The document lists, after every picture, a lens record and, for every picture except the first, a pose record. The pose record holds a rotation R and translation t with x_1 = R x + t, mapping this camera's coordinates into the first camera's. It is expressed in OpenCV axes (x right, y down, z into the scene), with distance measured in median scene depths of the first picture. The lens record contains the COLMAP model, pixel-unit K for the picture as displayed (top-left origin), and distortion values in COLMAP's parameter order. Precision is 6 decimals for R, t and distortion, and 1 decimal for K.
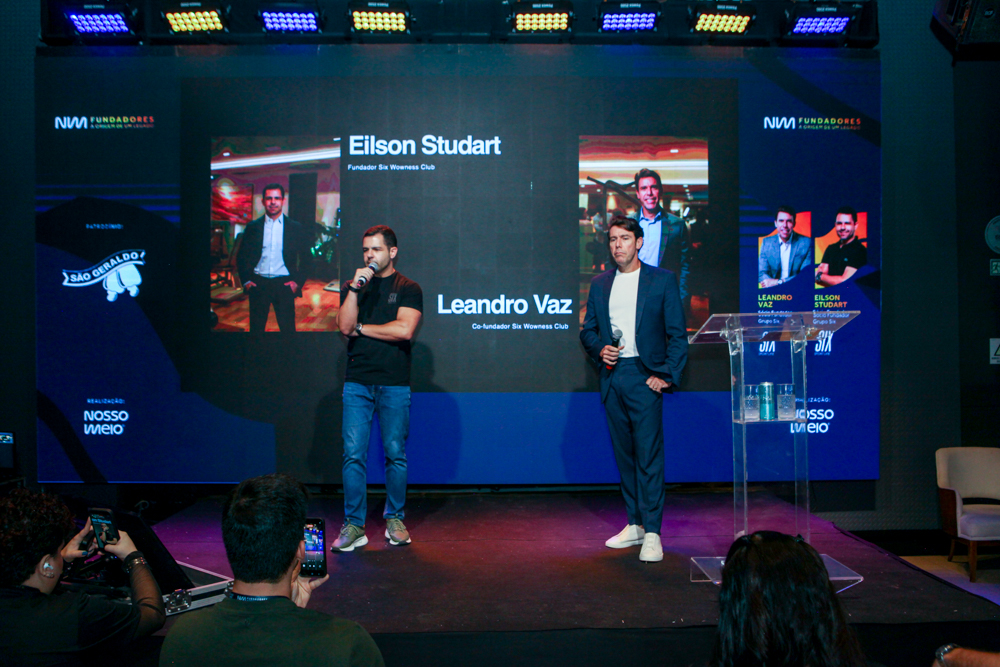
lens RADIAL K [[820.1, 0, 500.0], [0, 820.1, 333.5], [0, 0, 1]] dist [-0.109408, 0.144140]
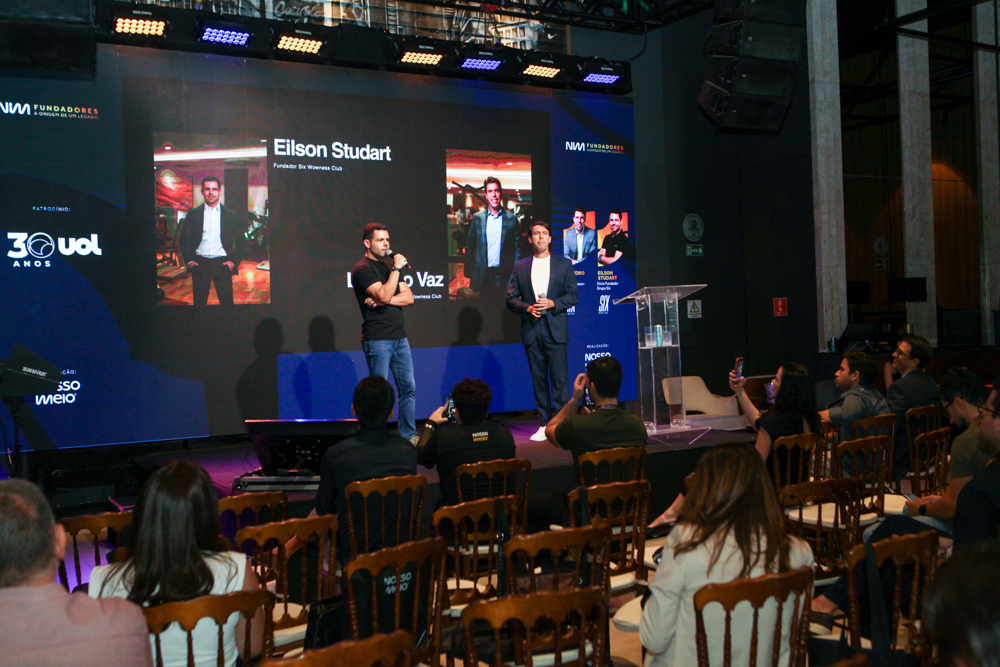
lens RADIAL K [[1025.0, 0, 500.0], [0, 1025.0, 333.5], [0, 0, 1]] dist [-0.073786, 0.171384]
pose [[0.870269, -0.032734, 0.491488, -0.638852], [0.020039, 0.999316, 0.031075, 0.001724], [-0.492169, -0.017195, 0.870330, -0.464536]]
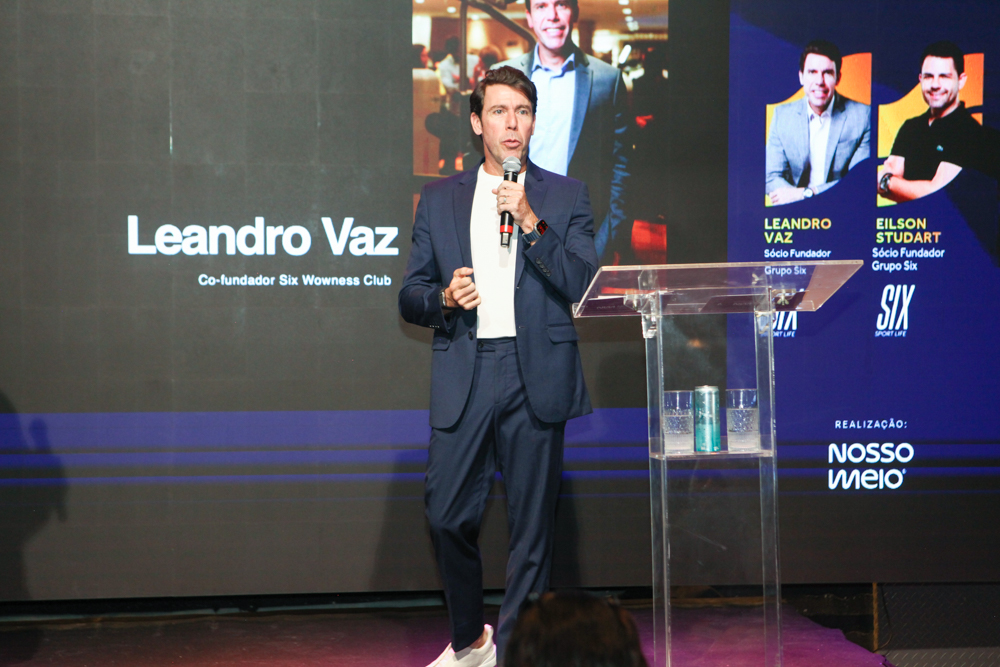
lens RADIAL K [[1886.5, 0, 500.0], [0, 1886.5, 333.5], [0, 0, 1]] dist [0.197176, 0.106077]
pose [[0.994835, -0.001770, 0.101486, 0.031700], [-0.000831, 0.999672, 0.025579, -0.005810], [-0.101498, -0.025531, 0.994508, -0.170990]]
